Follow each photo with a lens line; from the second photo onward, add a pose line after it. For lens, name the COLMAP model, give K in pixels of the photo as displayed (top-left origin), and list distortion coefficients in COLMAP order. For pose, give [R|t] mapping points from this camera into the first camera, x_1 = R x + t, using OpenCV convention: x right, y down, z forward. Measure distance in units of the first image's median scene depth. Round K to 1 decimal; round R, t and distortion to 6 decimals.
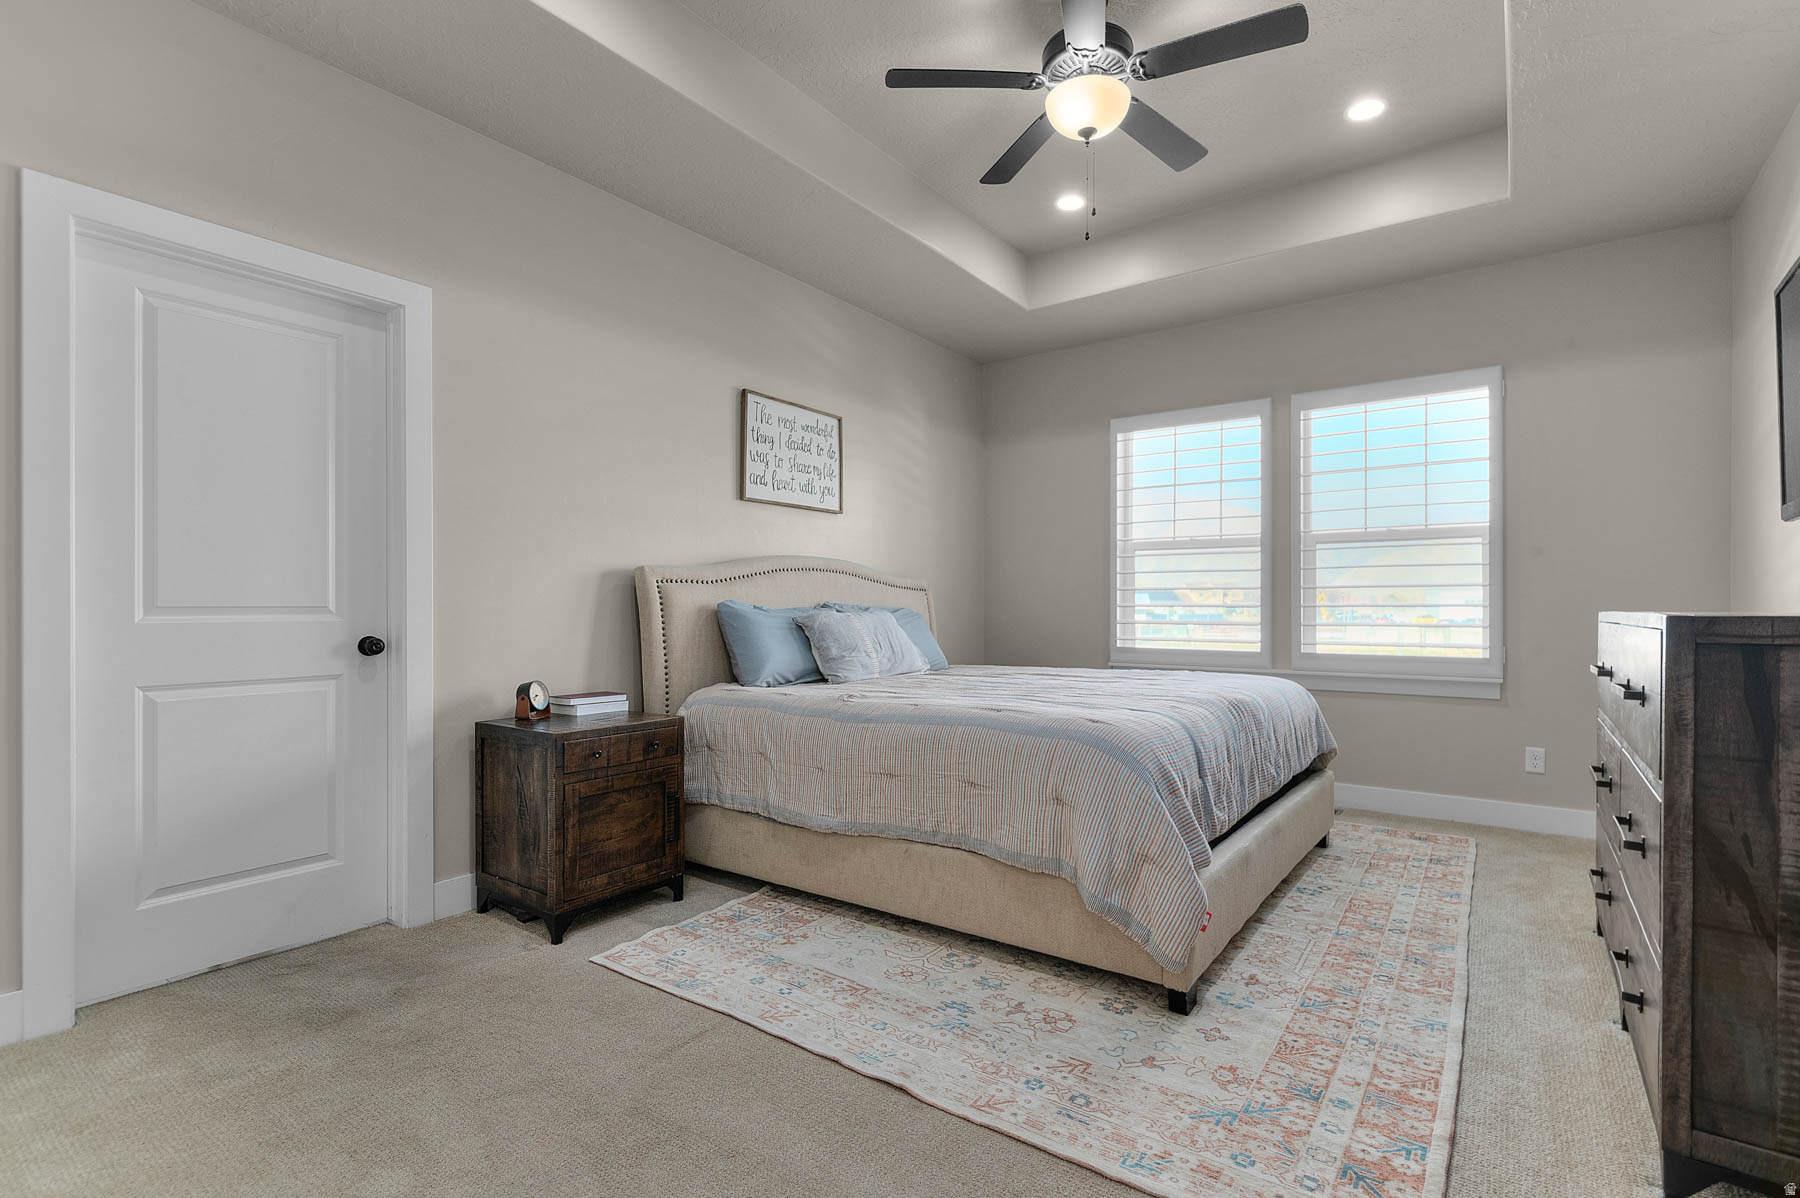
lens RADIAL K [[834.6, 0, 906.2], [0, 834.6, 603.5], [0, 0, 1]] dist [-0.001468, -0.000132]
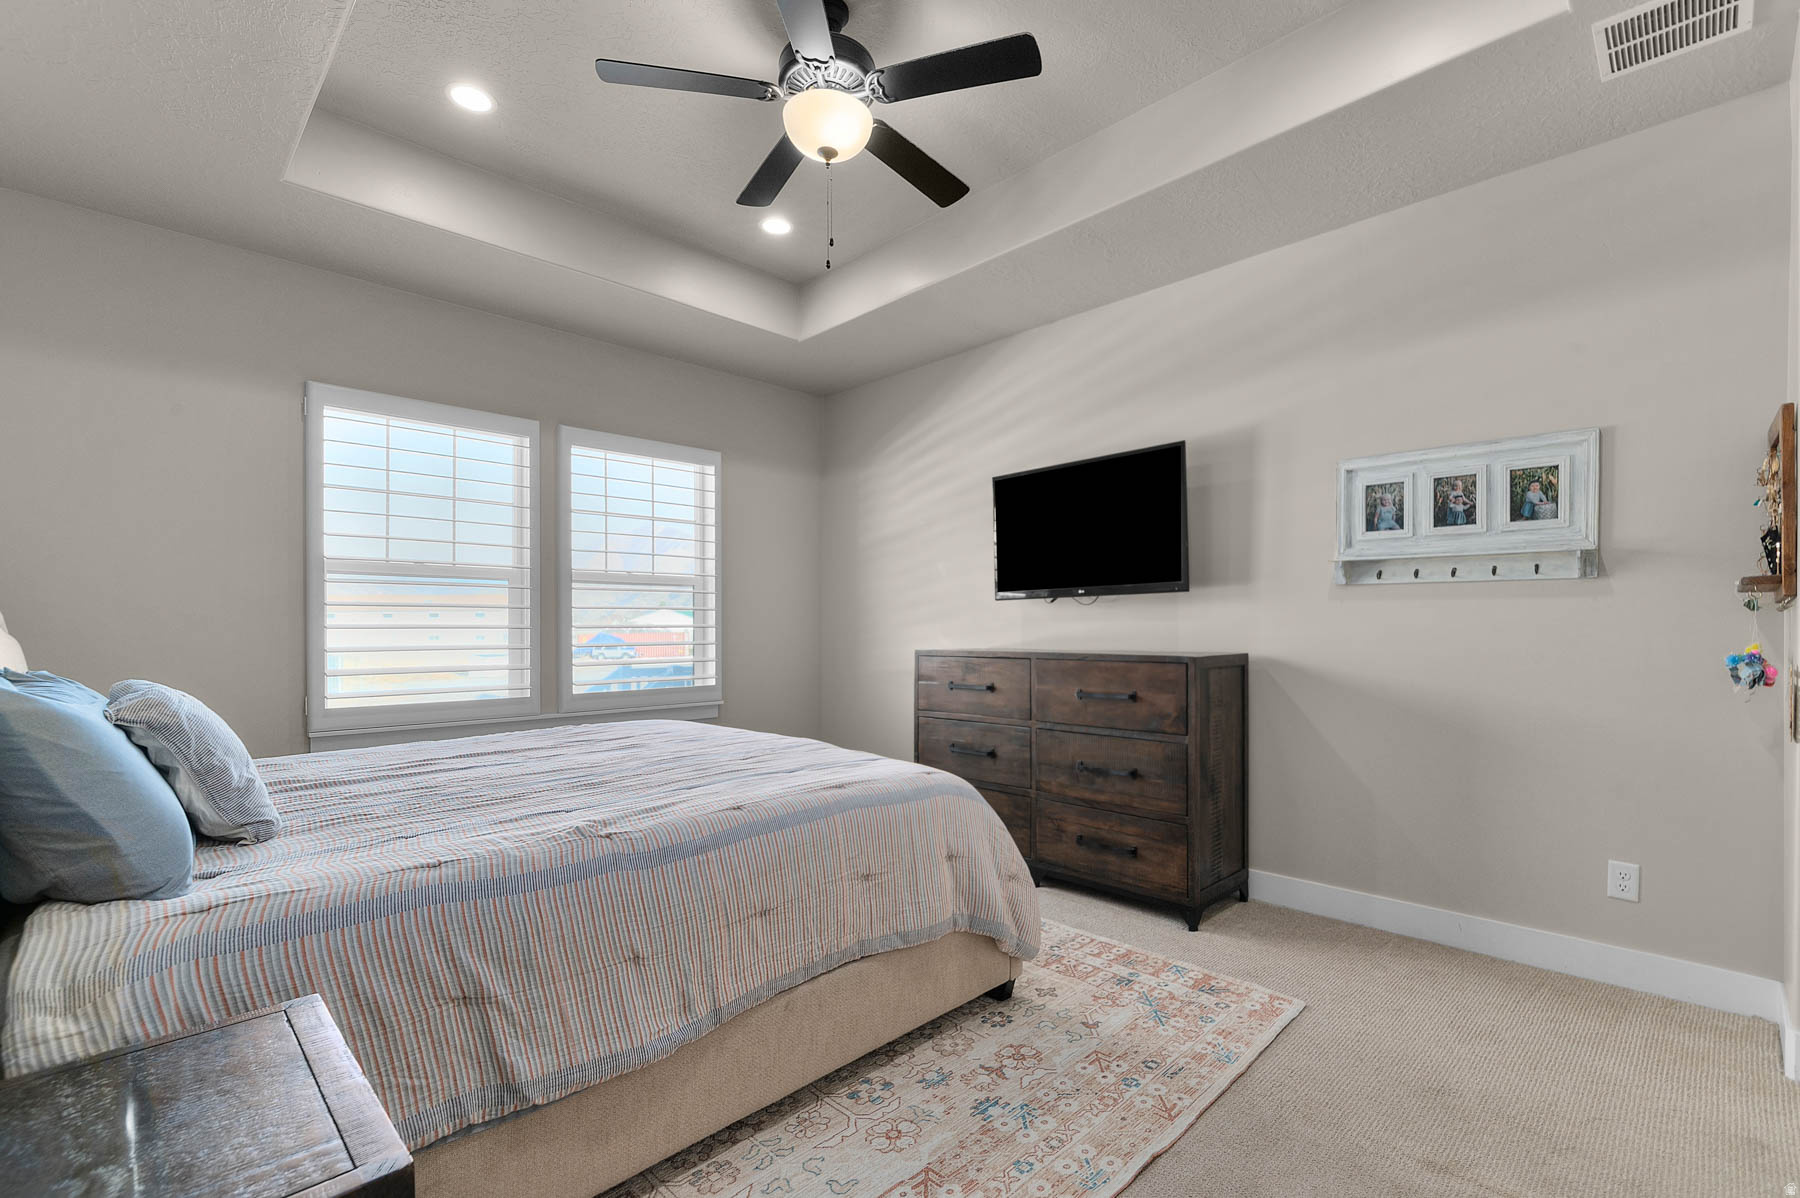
lens RADIAL K [[795.4, 0, 954.9], [0, 795.4, 627.9], [0, 0, 1]] dist [0.004095, 0.000452]
pose [[0.132031, -0.001892, 0.991244, -0.668053], [0.000290, 0.999998, 0.001870, -0.034469], [-0.991246, 0.000041, 0.132032, 0.760563]]
